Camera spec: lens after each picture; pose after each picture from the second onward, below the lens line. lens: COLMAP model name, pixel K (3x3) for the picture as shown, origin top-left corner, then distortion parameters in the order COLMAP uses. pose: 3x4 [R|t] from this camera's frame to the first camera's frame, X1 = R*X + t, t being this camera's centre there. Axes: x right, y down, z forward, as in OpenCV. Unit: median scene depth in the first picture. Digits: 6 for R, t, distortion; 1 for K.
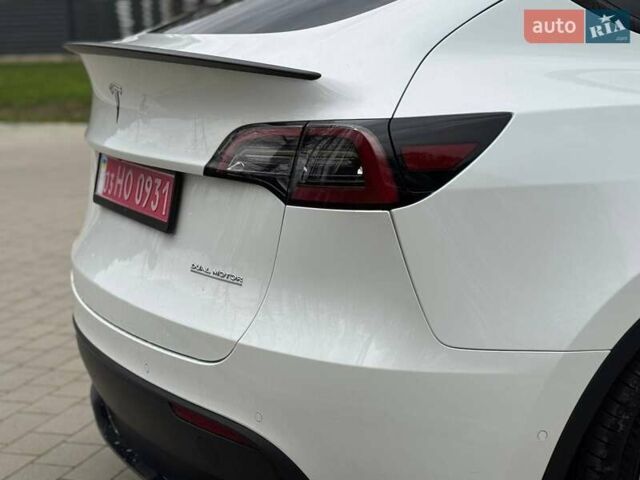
lens RADIAL K [[1220.0, 0, 319.0], [0, 1220.0, 242.0], [0, 0, 1]] dist [0.143315, 0.000000]
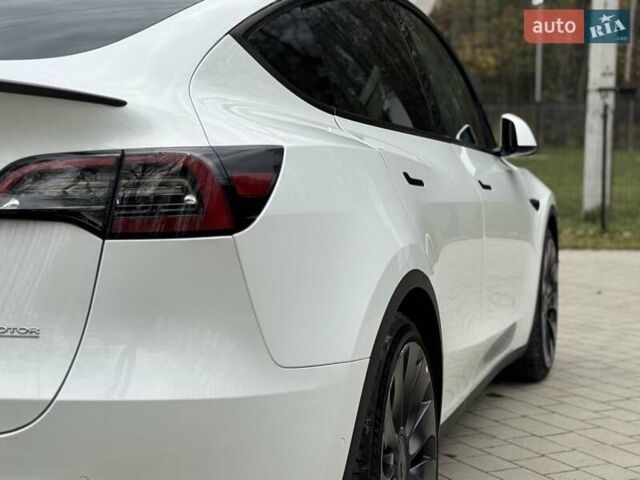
lens RADIAL K [[1220.0, 0, 319.3], [0, 1220.0, 237.9], [0, 0, 1]] dist [0.143315, 0.000000]
pose [[0.688195, -0.028564, 0.724963, -0.585267], [0.112663, 0.991311, -0.067891, 0.049350], [-0.716725, 0.128399, 0.685434, 0.250698]]
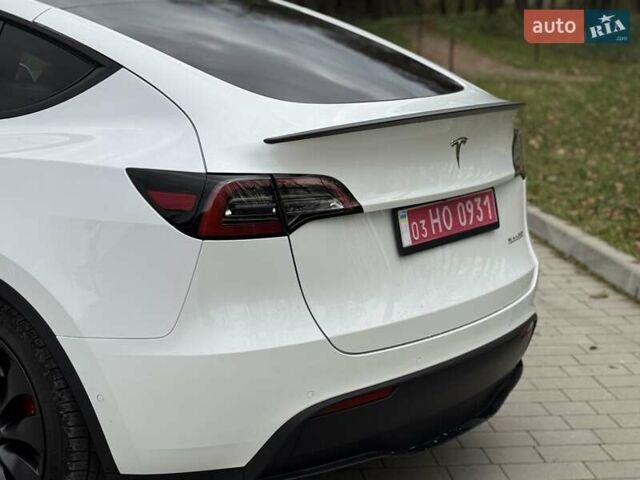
lens RADIAL K [[1220.0, 0, 322.0], [0, 1220.0, 241.5], [0, 0, 1]] dist [0.143315, 0.000000]
pose [[-0.437211, -0.152925, 0.886262, -1.487421], [0.170551, 0.953458, 0.248656, -0.437744], [-0.883040, 0.259868, -0.390781, 1.976251]]
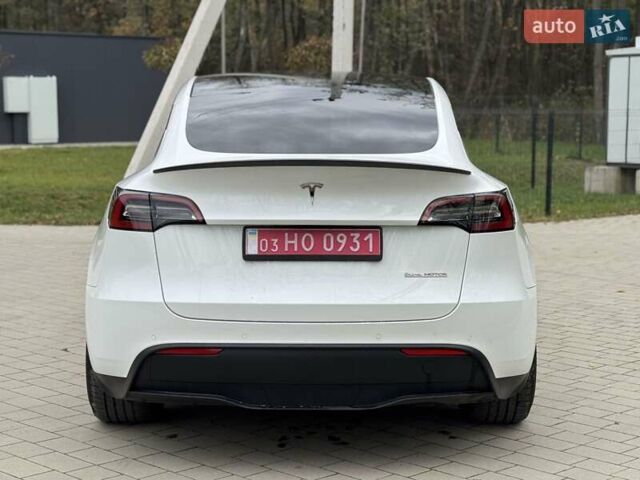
lens RADIAL K [[1220.0, 0, 320.4], [0, 1220.0, 238.4], [0, 0, 1]] dist [0.143315, 0.000000]
pose [[0.448666, -0.059603, 0.891710, -2.025039], [0.150458, 0.988570, -0.009627, -0.040443], [-0.880943, 0.138484, 0.452505, 0.275081]]
